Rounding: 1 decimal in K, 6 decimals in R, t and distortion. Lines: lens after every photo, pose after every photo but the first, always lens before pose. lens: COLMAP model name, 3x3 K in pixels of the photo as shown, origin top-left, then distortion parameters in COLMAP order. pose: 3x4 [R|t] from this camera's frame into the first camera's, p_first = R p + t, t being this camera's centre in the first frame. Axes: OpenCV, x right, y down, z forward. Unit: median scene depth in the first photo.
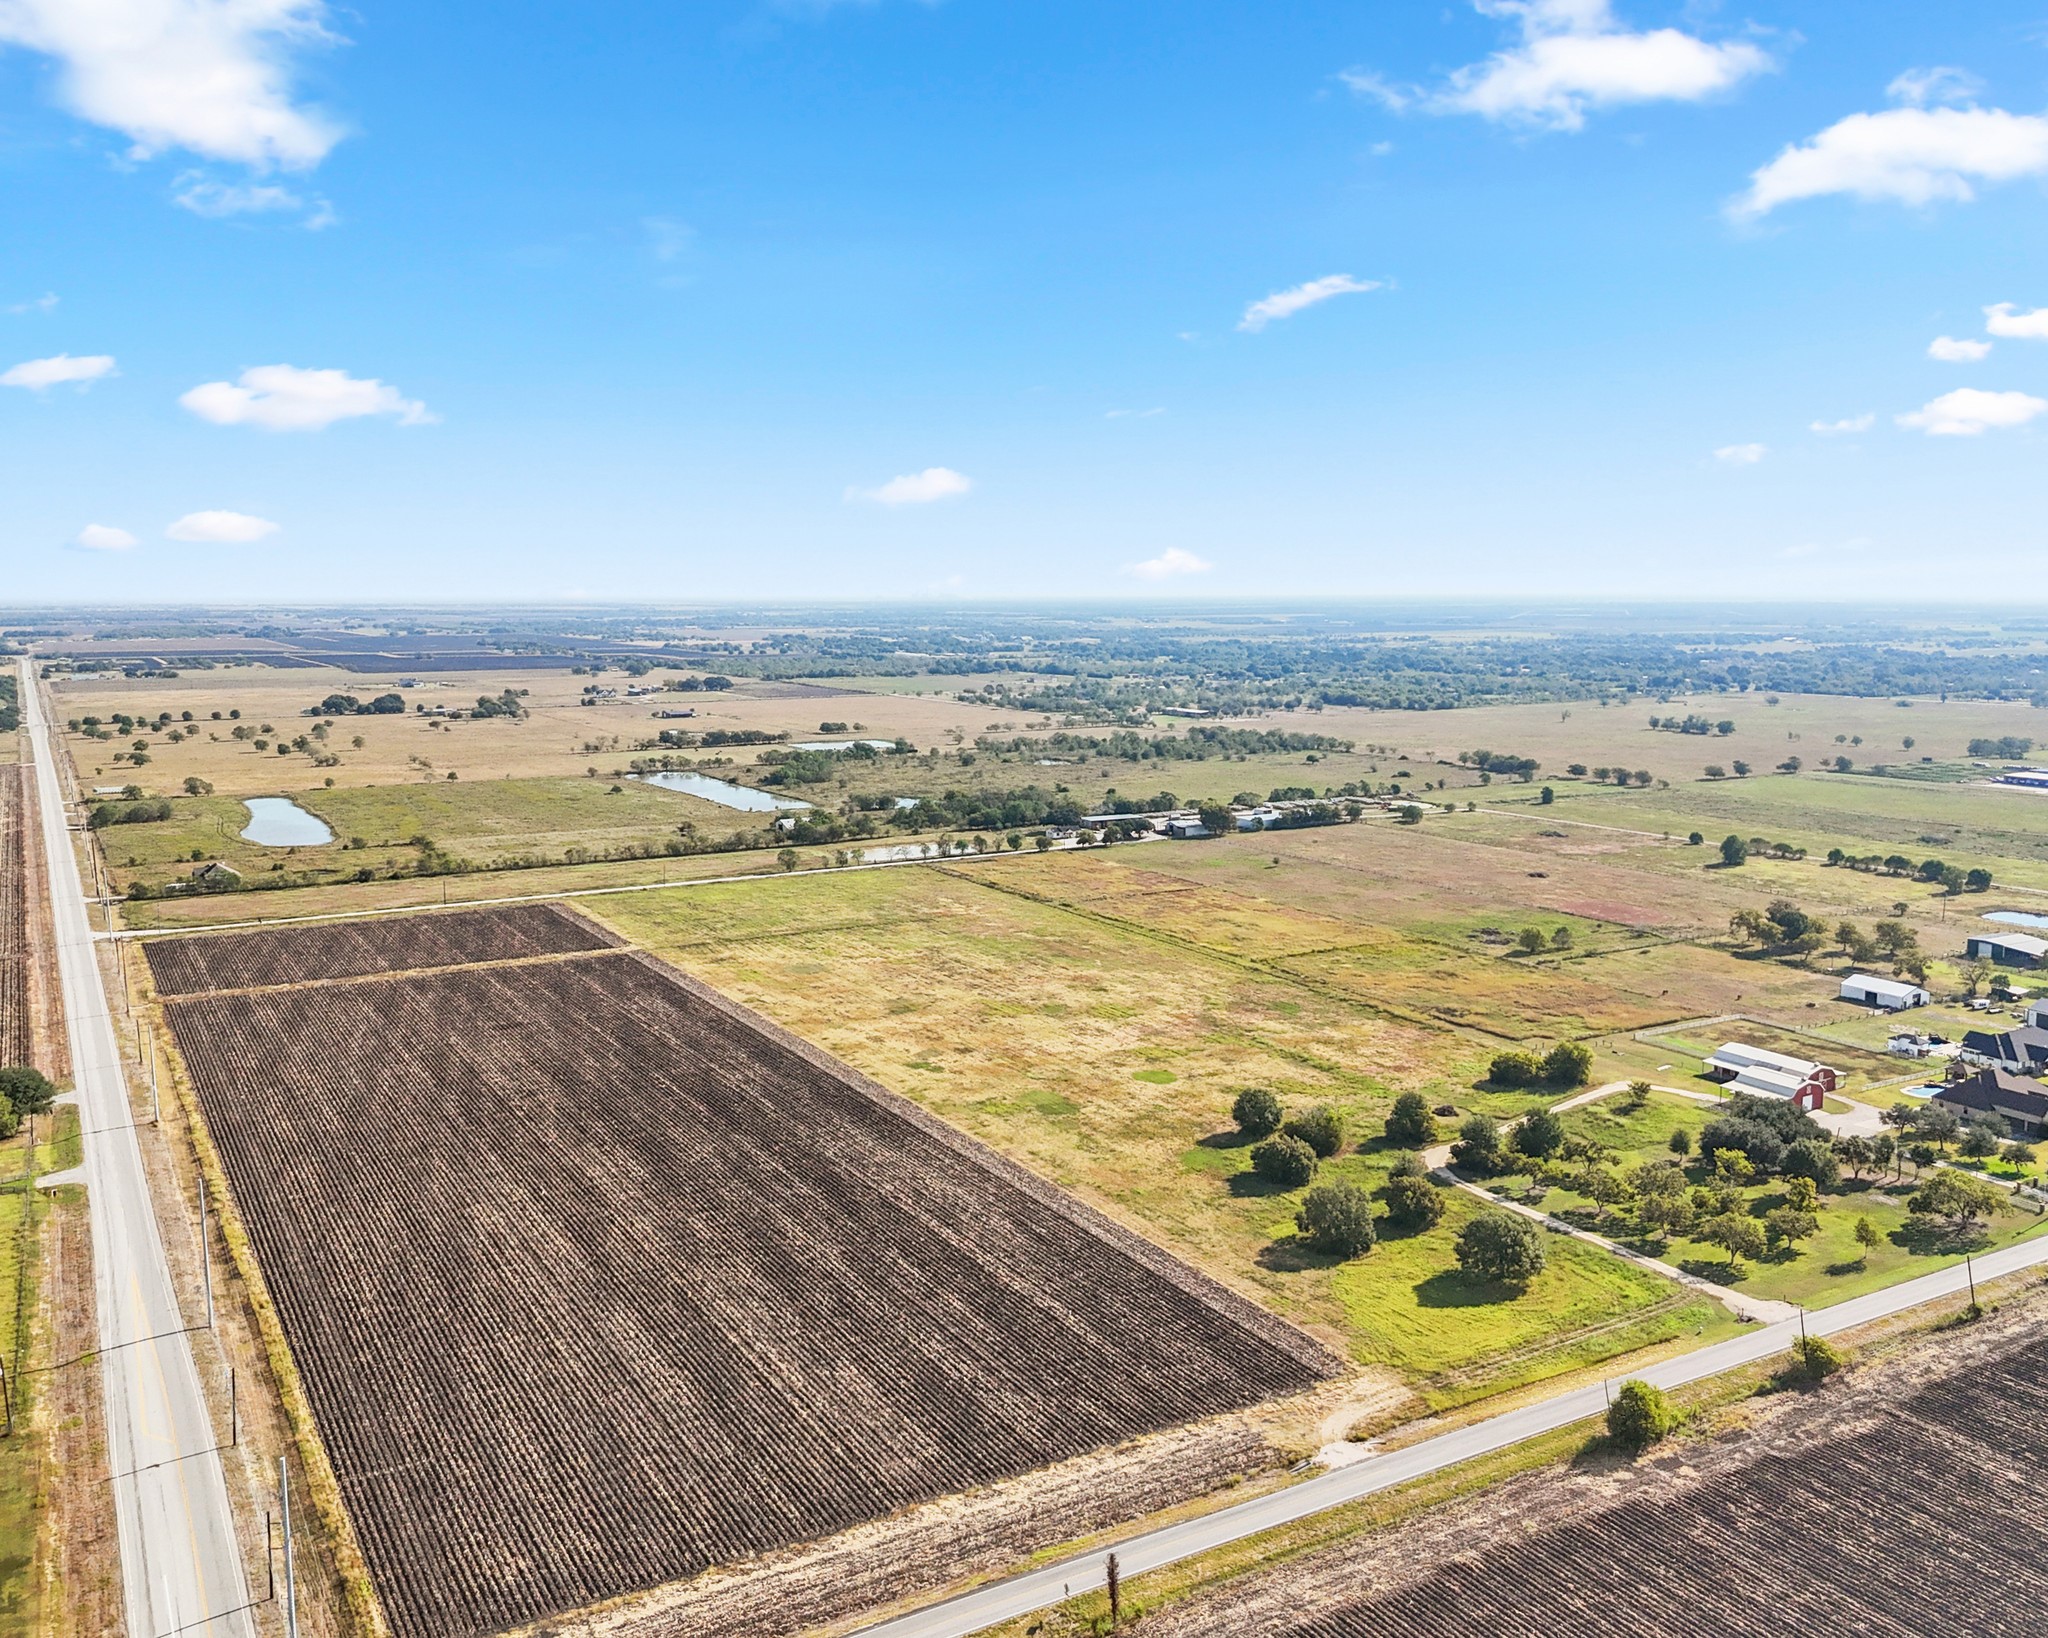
lens RADIAL K [[1765.9, 0, 1024.0], [0, 1765.9, 819.0], [0, 0, 1]] dist [0.075408, -0.082181]
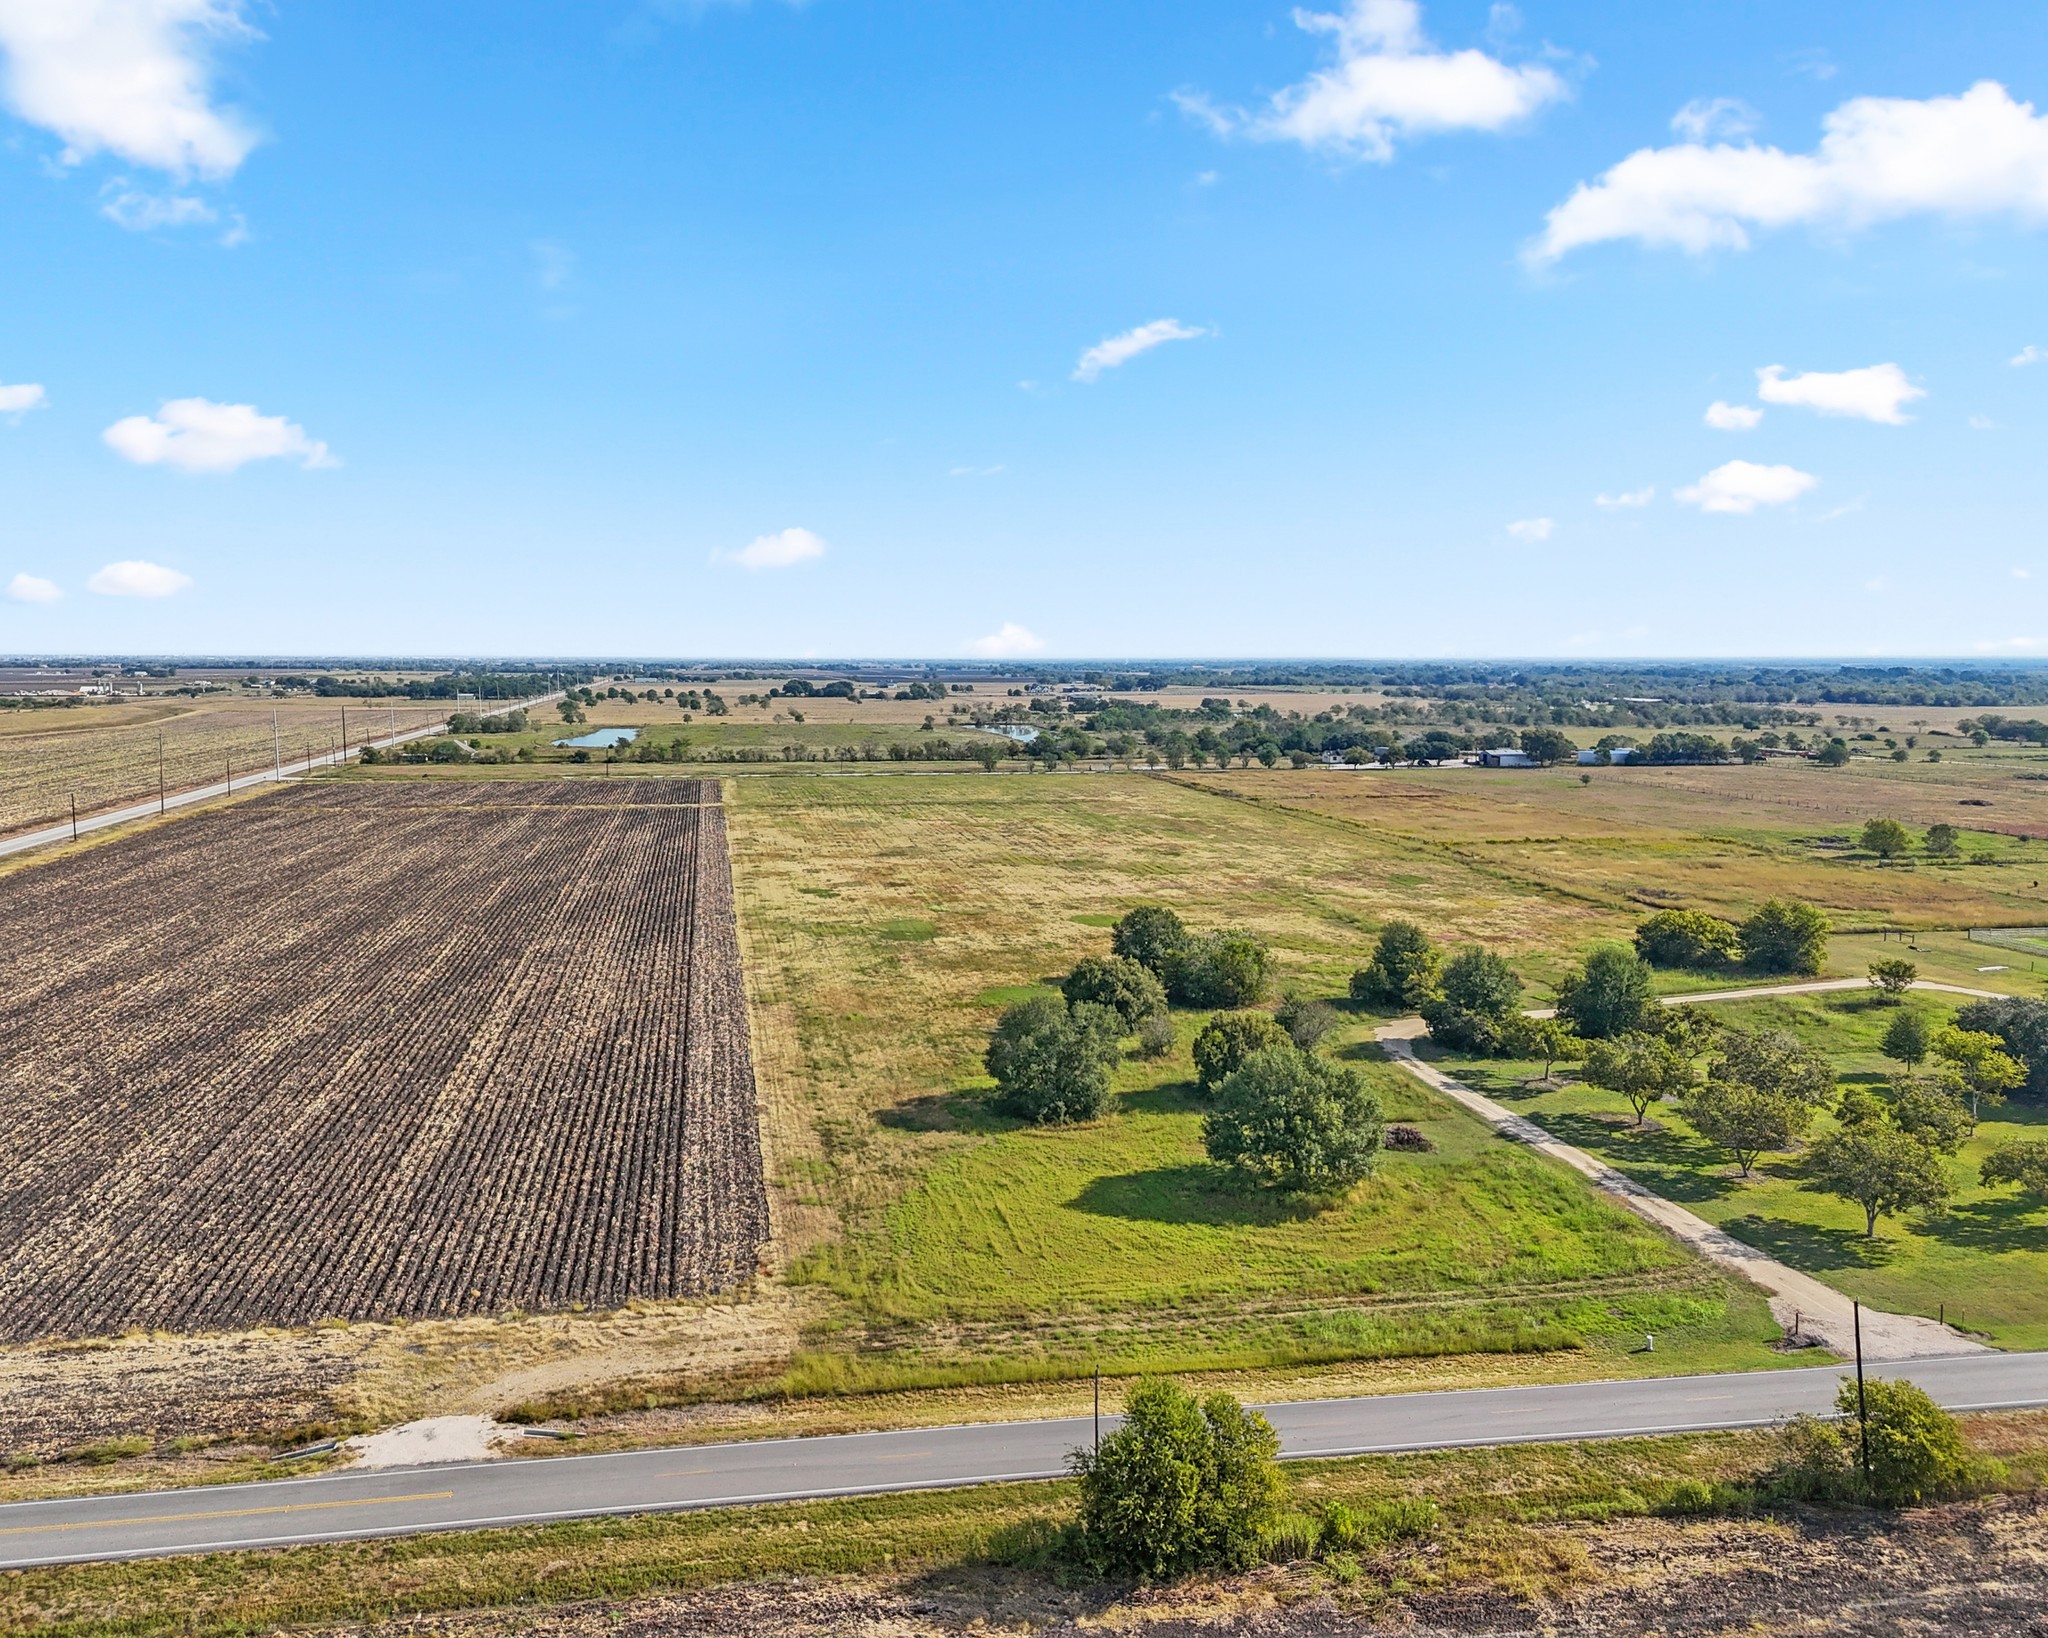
lens RADIAL K [[1566.4, 0, 970.9], [0, 1566.4, 815.7], [0, 0, 1]] dist [0.088750, -0.096427]
pose [[0.926331, 0.038117, -0.374778, 0.272890], [-0.055689, 0.997793, -0.036165, 0.140572], [0.372572, 0.054372, 0.926409, 0.449539]]
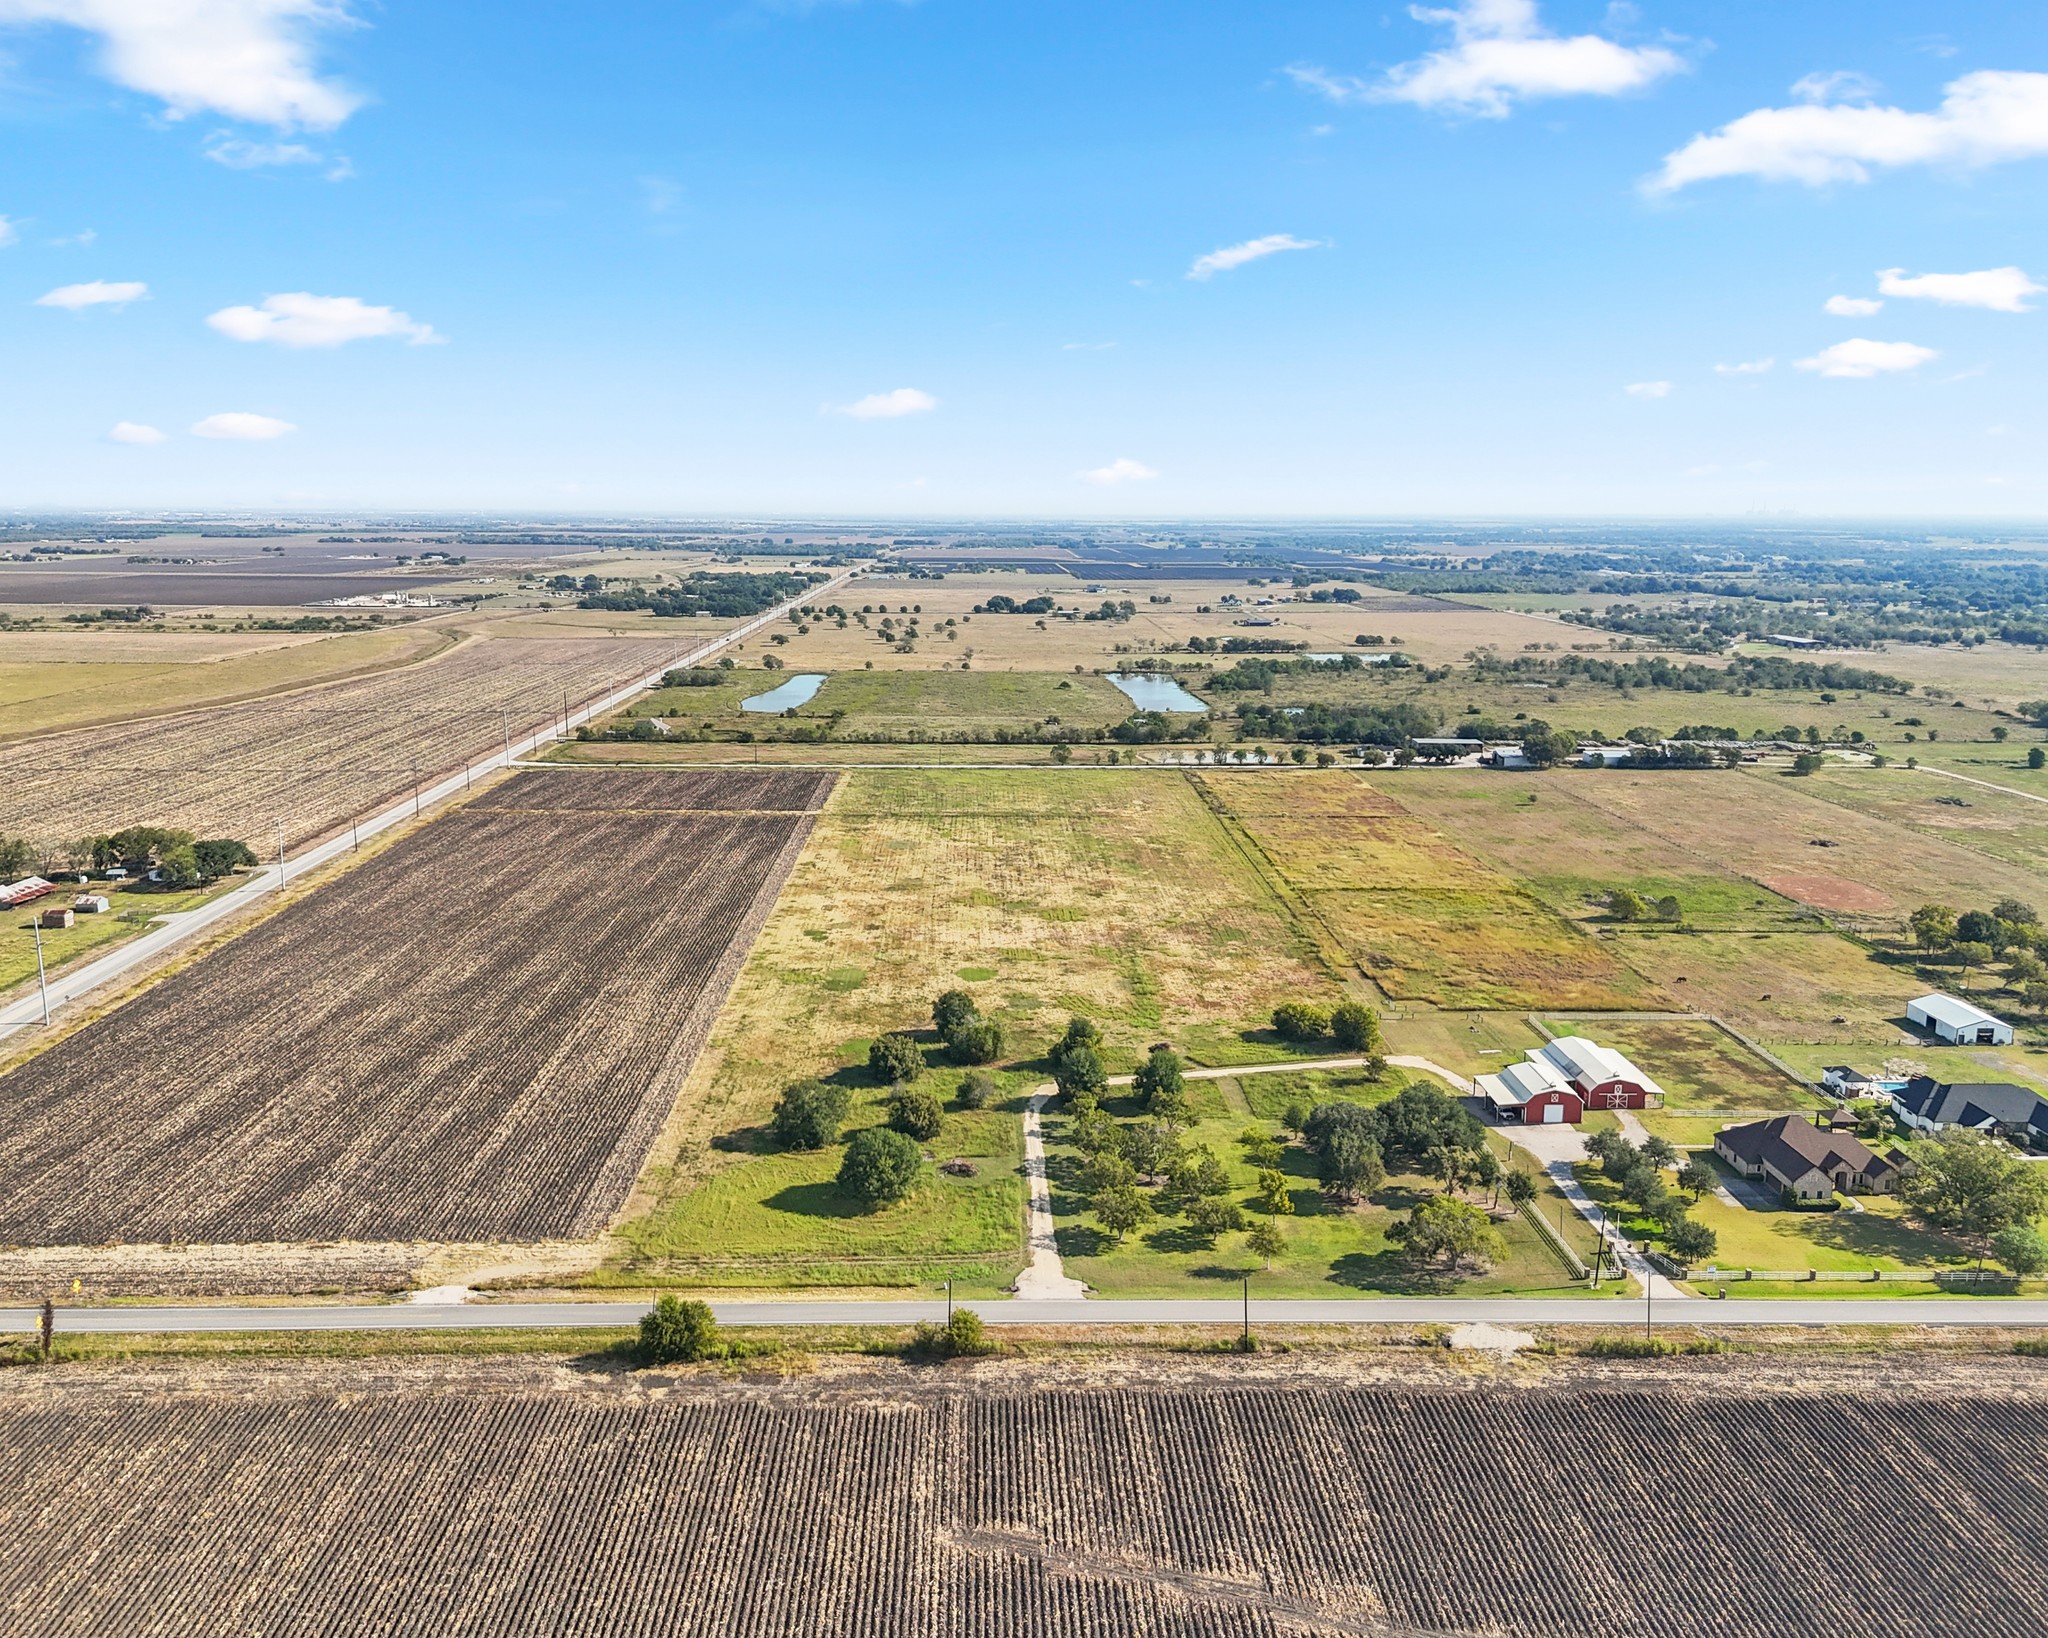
lens RADIAL K [[1633.5, 0, 1024.0], [0, 1633.5, 819.0], [0, 0, 1]] dist [0.104127, -0.132935]
pose [[0.858945, 0.102446, -0.501716, 0.613953], [-0.073635, 0.994311, 0.076966, -0.021999], [0.506746, -0.029166, 0.861602, 0.206712]]
